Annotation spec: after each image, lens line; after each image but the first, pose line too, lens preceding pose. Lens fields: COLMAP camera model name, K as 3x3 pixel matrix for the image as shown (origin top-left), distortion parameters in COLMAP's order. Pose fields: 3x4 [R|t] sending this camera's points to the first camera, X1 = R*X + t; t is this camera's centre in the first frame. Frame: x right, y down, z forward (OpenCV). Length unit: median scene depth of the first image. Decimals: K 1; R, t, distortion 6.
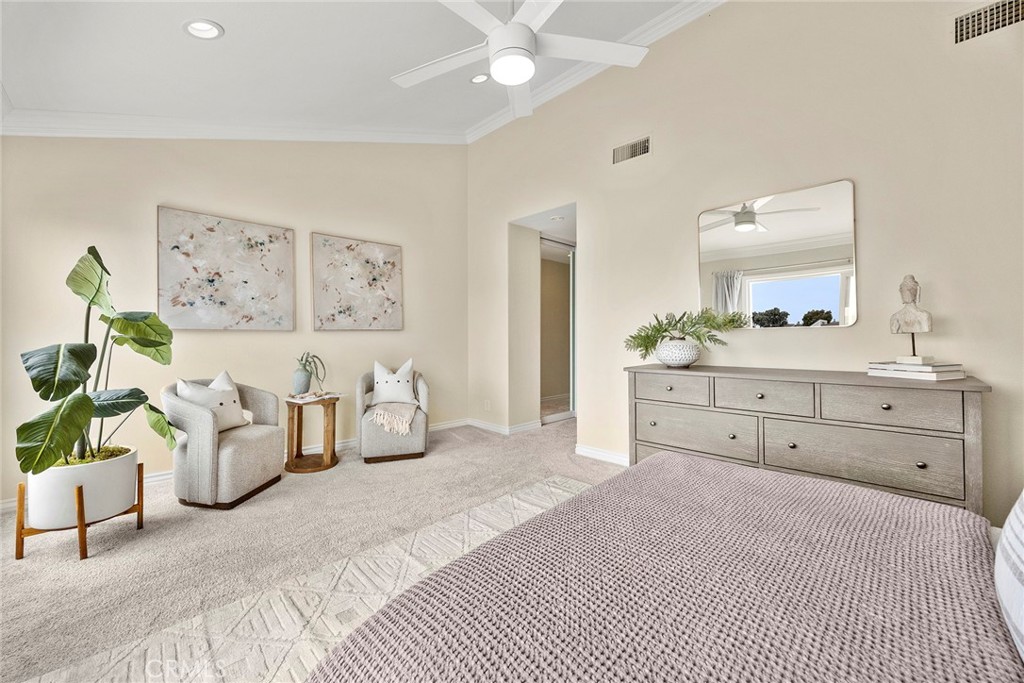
lens RADIAL K [[393.1, 0, 513.3], [0, 393.1, 333.3], [0, 0, 1]] dist [0.001136, -0.001048]
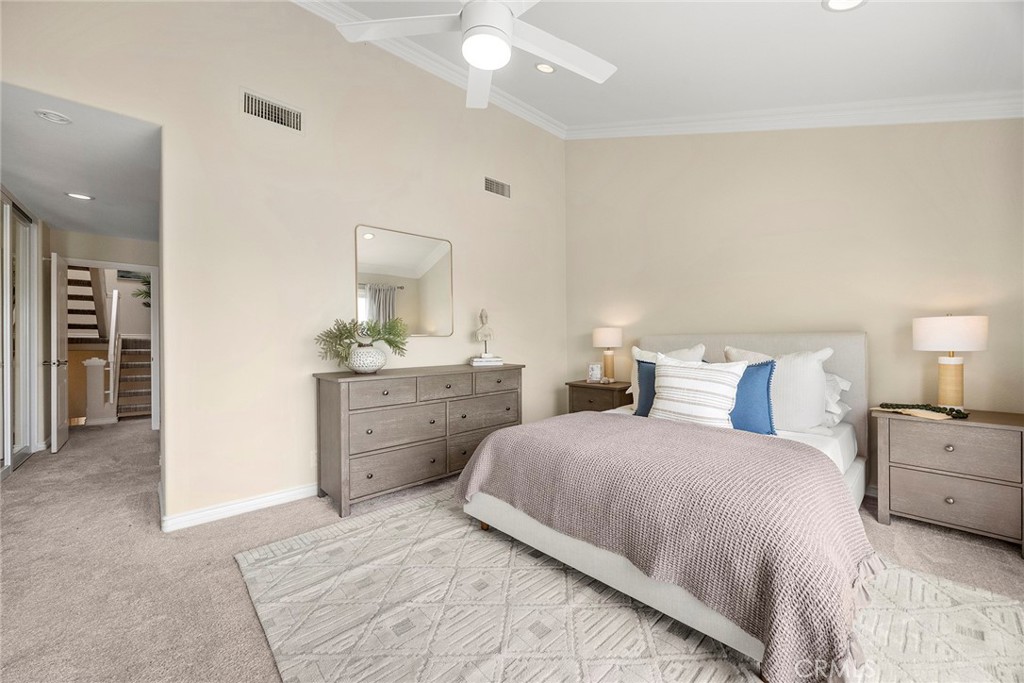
lens RADIAL K [[393.1, 0, 512.9], [0, 393.1, 342.1], [0, 0, 1]] dist [0.001136, -0.001048]
pose [[0.045346, -0.003118, 0.998966, -0.582710], [-0.006880, 0.999970, 0.003434, -0.000830], [-0.998948, -0.007029, 0.045323, 0.568439]]
